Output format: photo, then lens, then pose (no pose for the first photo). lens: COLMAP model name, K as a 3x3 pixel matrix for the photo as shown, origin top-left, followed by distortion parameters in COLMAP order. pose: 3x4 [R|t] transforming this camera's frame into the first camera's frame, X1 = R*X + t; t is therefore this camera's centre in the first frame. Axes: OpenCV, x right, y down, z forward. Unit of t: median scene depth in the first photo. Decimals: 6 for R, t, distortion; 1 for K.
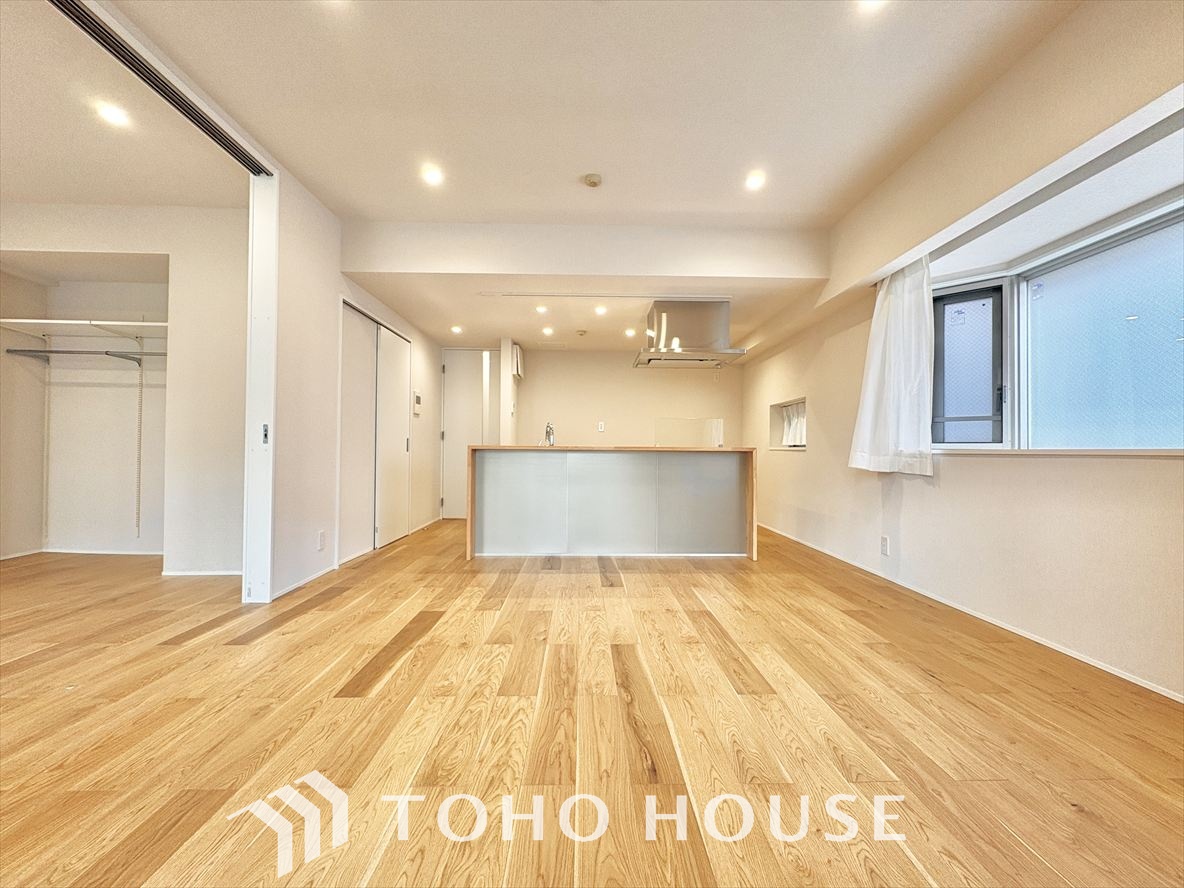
lens RADIAL K [[471.3, 0, 593.2], [0, 471.3, 444.6], [0, 0, 1]] dist [0.000471, 0.000006]
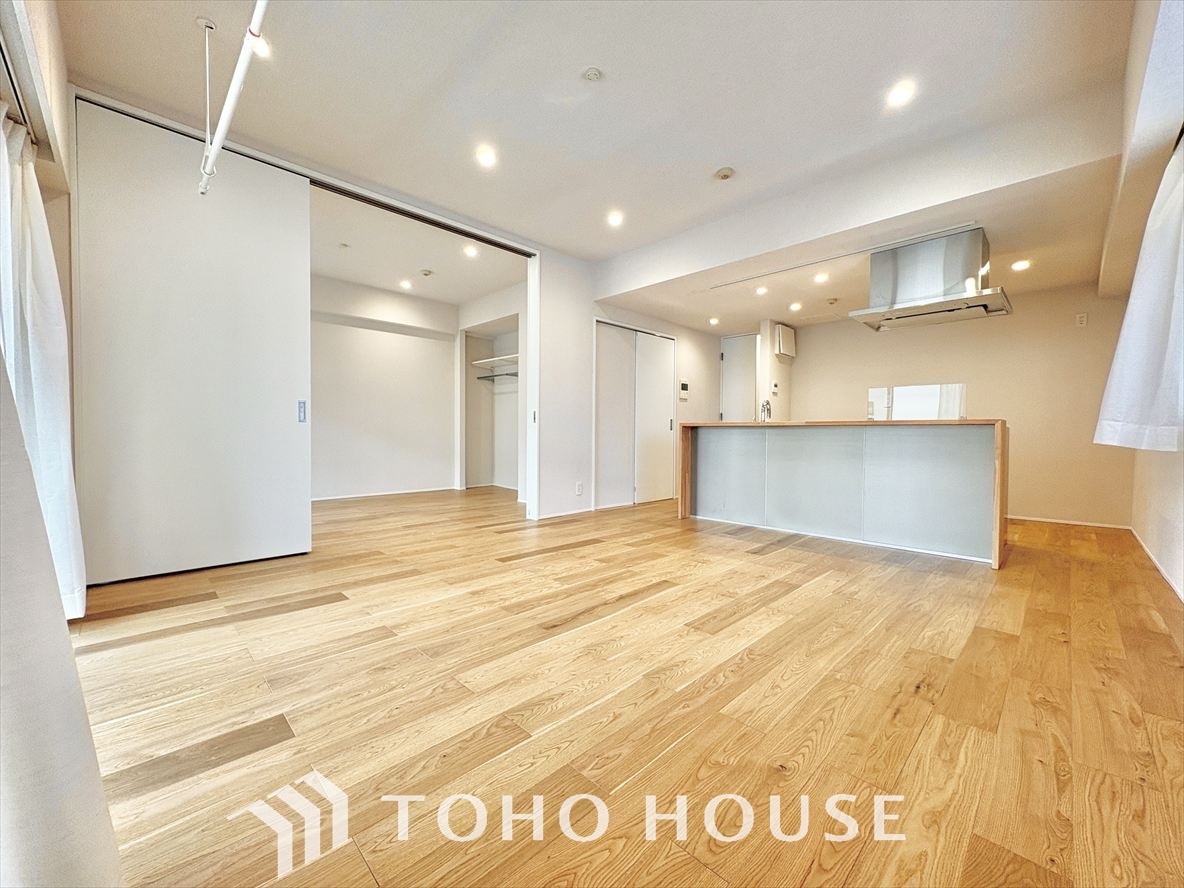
lens RADIAL K [[471.3, 0, 593.0], [0, 471.3, 444.1], [0, 0, 1]] dist [0.000471, 0.000006]
pose [[0.686757, 0.014017, -0.726752, 0.630483], [0.008117, 0.999604, 0.026949, 0.029348], [0.726842, -0.024407, 0.686371, 0.026599]]
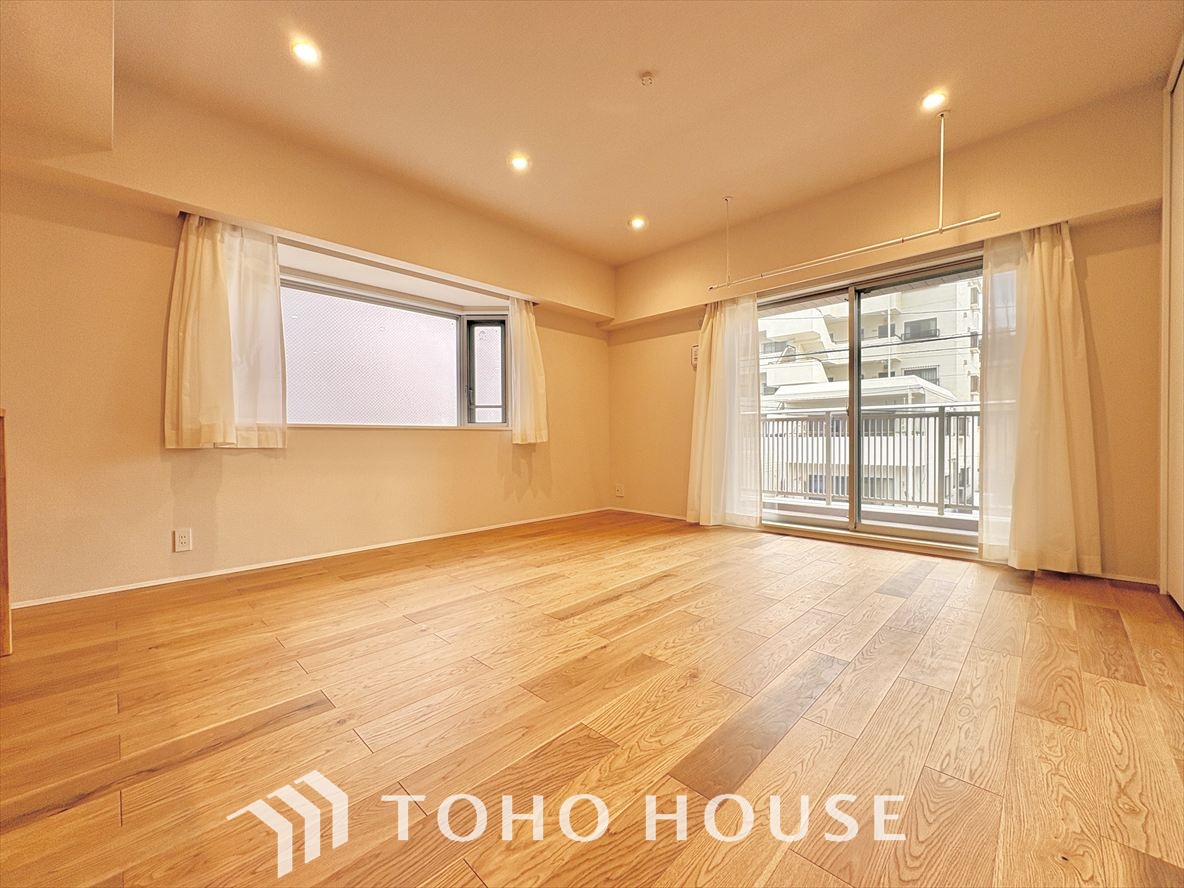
lens RADIAL K [[471.3, 0, 592.6], [0, 471.3, 442.9], [0, 0, 1]] dist [0.000471, 0.000006]
pose [[-0.699032, -0.010423, 0.715014, -0.543737], [-0.009113, 0.999942, 0.005667, 0.044258], [-0.715032, -0.002555, -0.699087, 1.290239]]
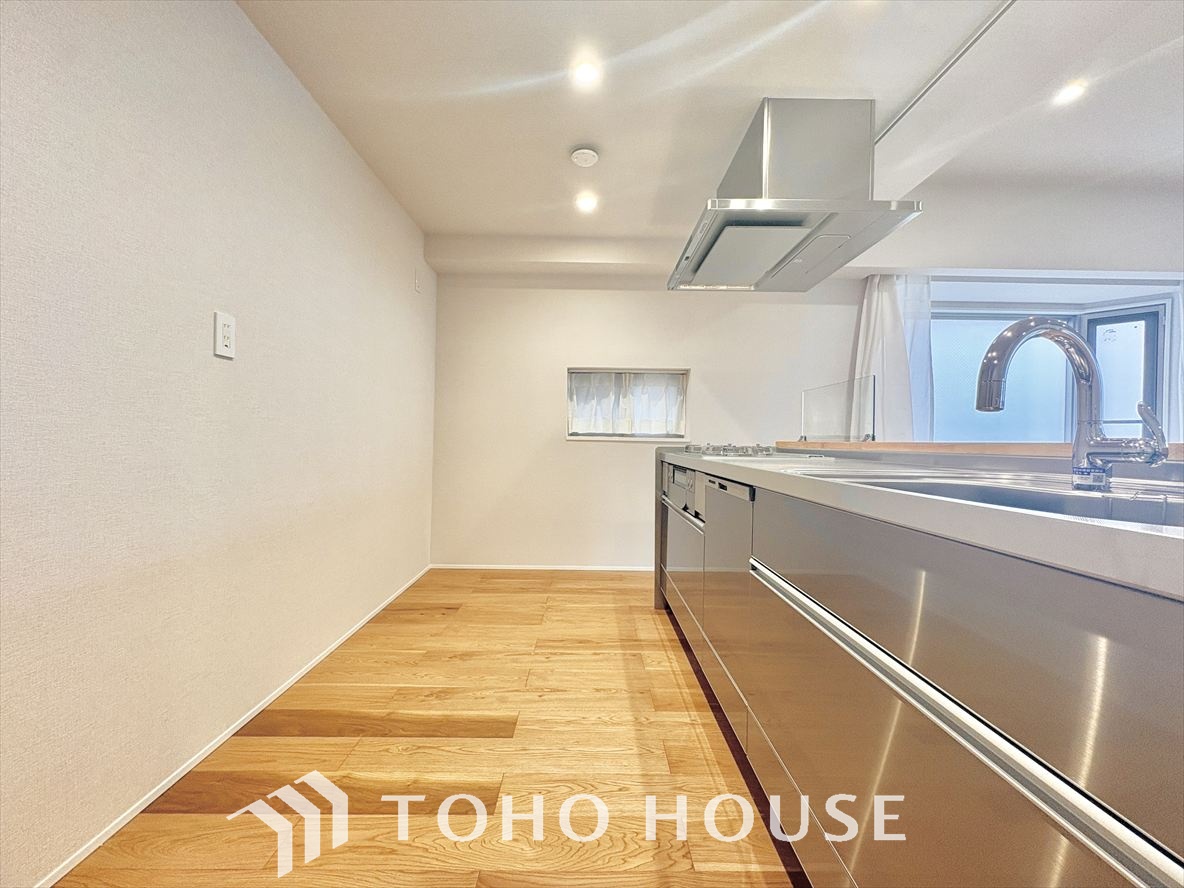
lens RADIAL K [[471.3, 0, 585.1], [0, 471.3, 442.0], [0, 0, 1]] dist [0.000471, 0.000006]
pose [[0.015127, -0.019107, 0.999703, -0.467250], [-0.029085, 0.999386, 0.019541, 0.003782], [-0.999462, -0.029372, 0.014562, 1.897702]]
